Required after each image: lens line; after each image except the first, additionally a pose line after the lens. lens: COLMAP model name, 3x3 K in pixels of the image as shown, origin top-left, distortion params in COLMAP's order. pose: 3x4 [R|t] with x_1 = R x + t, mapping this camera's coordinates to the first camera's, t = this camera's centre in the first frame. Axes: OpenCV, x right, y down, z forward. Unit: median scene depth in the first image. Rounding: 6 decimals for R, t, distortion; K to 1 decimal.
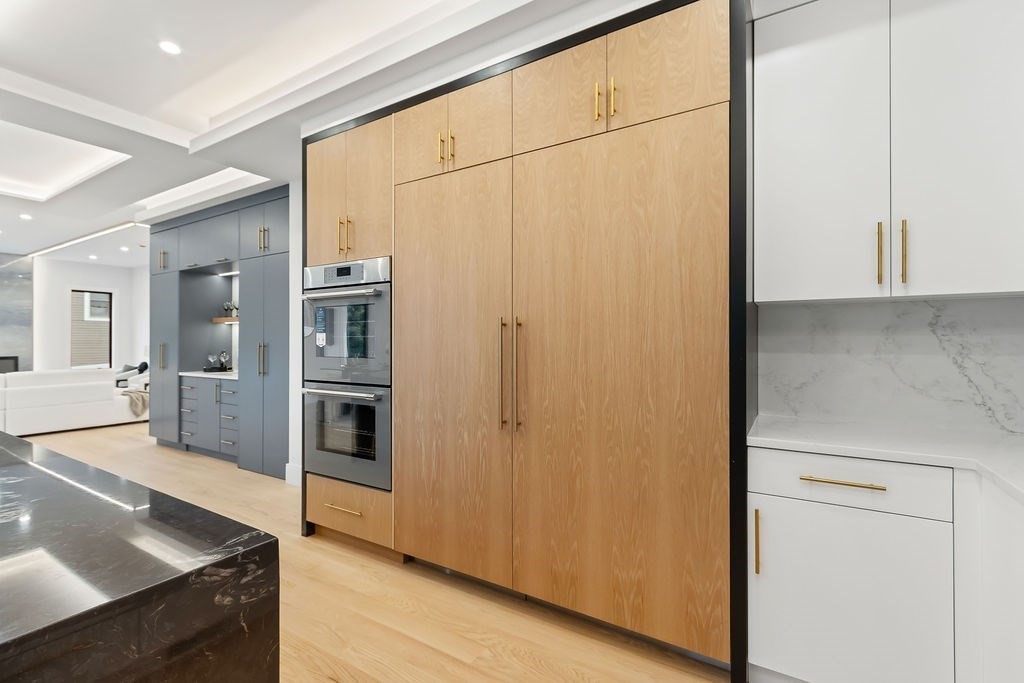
lens RADIAL K [[473.9, 0, 500.3], [0, 473.9, 339.9], [0, 0, 1]] dist [0.004438, -0.003771]
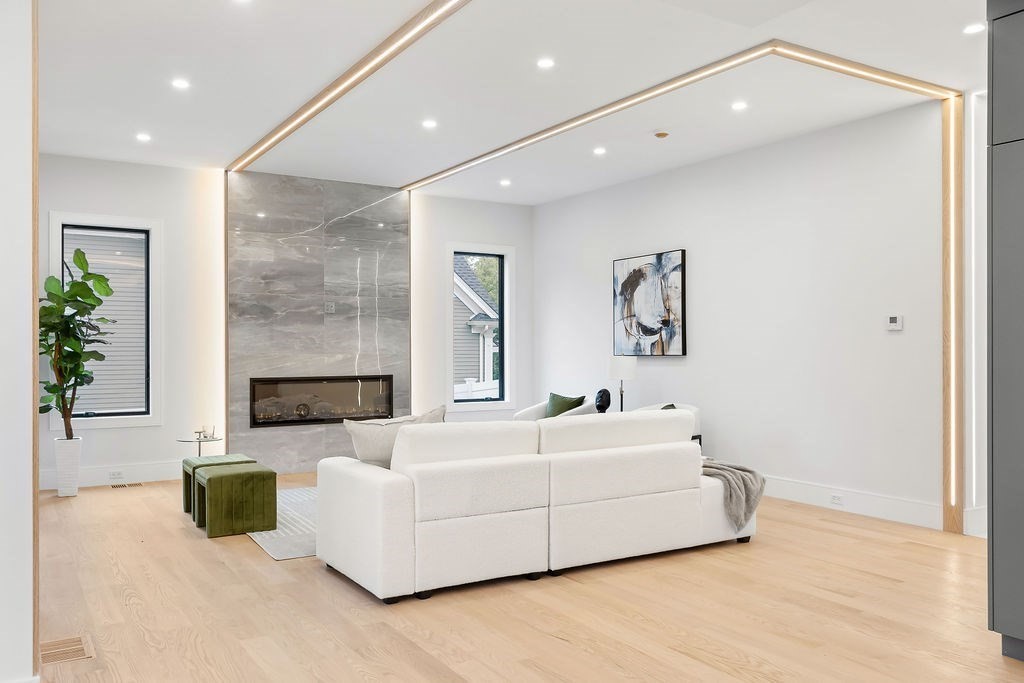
lens RADIAL K [[820.3, 0, 505.0], [0, 820.3, 348.2], [0, 0, 1]] dist [-0.016059, -0.003558]
pose [[0.900047, -0.003119, -0.435782, -2.181664], [0.004709, 0.999986, 0.002569, 0.008883], [0.435768, -0.004364, 0.900048, 0.935510]]
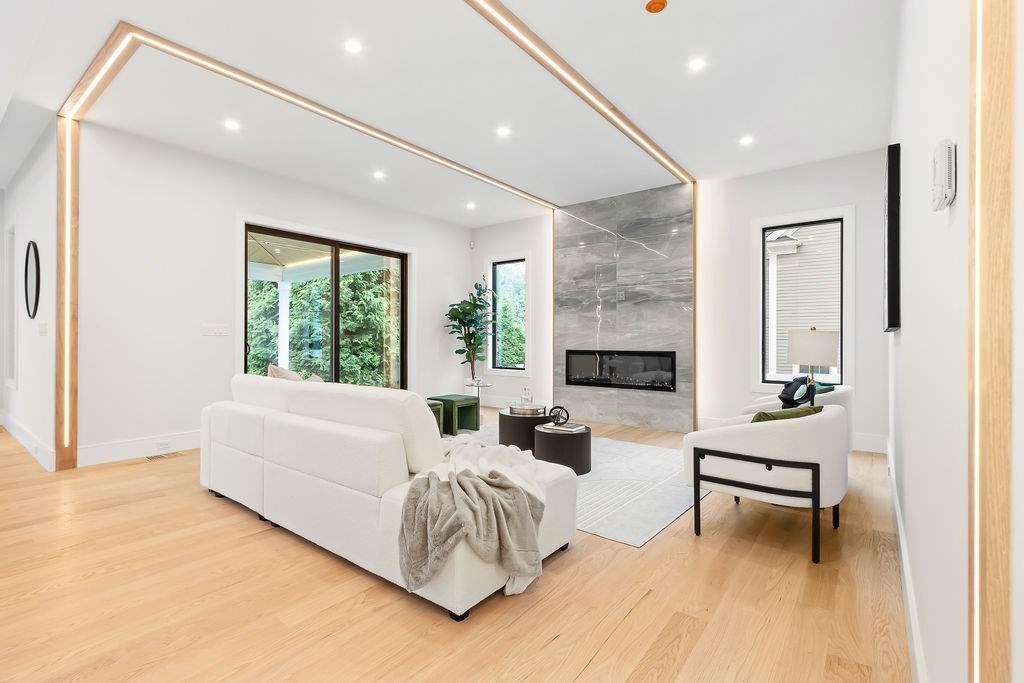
lens RADIAL K [[473.9, 0, 502.8], [0, 473.9, 338.1], [0, 0, 1]] dist [0.004438, -0.003771]
pose [[-0.107822, -0.005402, -0.994156, -1.722224], [0.001601, 0.999983, -0.005607, 0.090231], [0.994169, -0.002196, -0.107811, 3.751872]]
